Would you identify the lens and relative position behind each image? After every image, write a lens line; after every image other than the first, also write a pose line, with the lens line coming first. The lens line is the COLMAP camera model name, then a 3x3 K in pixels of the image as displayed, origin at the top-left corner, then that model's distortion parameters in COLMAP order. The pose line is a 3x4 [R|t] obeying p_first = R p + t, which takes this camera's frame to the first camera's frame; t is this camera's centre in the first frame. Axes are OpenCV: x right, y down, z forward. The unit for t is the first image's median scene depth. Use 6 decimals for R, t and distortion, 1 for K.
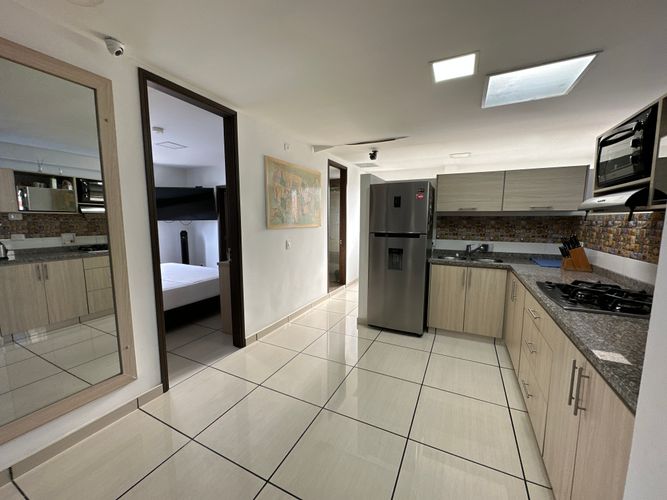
lens RADIAL K [[269.8, 0, 333.5], [0, 269.8, 250.0], [0, 0, 1]] dist [-0.000482, -0.000099]
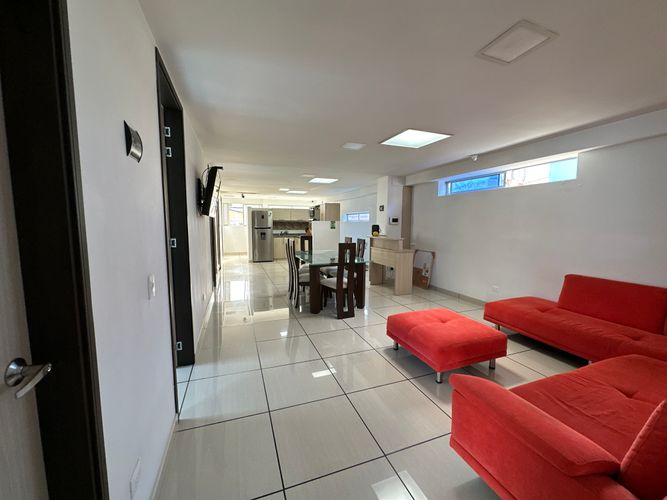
lens RADIAL K [[269.8, 0, 333.5], [0, 269.8, 250.0], [0, 0, 1]] dist [-0.000482, -0.000099]
pose [[0.687495, -0.069488, 0.722857, -1.377076], [0.079705, 0.996618, 0.020000, 0.184642], [-0.721802, 0.043865, 0.690708, -1.586822]]
